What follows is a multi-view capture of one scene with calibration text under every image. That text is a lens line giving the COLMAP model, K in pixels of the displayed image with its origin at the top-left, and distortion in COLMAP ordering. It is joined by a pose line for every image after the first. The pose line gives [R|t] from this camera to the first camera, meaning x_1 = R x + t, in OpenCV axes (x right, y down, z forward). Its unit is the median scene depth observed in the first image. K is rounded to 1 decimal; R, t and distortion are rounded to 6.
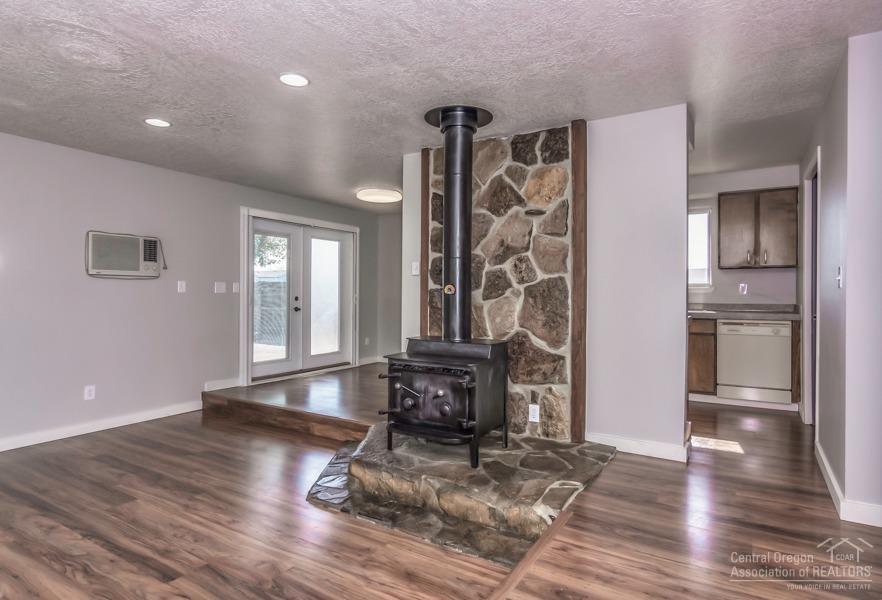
lens RADIAL K [[480.6, 0, 446.4], [0, 480.6, 294.8], [0, 0, 1]] dist [0.000815, -0.000682]
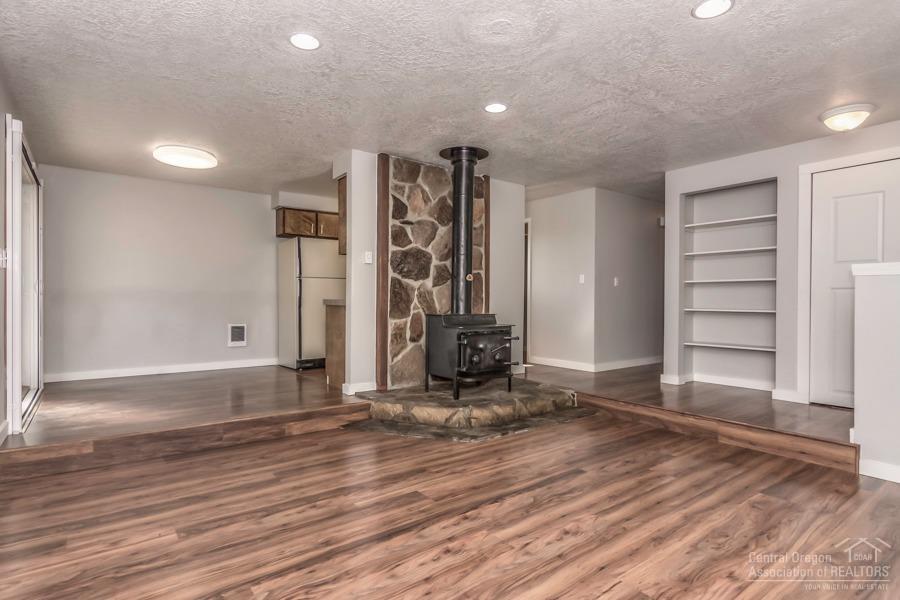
lens RADIAL K [[477.9, 0, 450.9], [0, 477.9, 301.0], [0, 0, 1]] dist [-0.000677, -0.000416]
pose [[0.373570, -0.004575, 0.927591, -1.245934], [-0.002665, 0.999978, 0.006005, 0.046707], [-0.927598, -0.004716, 0.373550, 0.508382]]
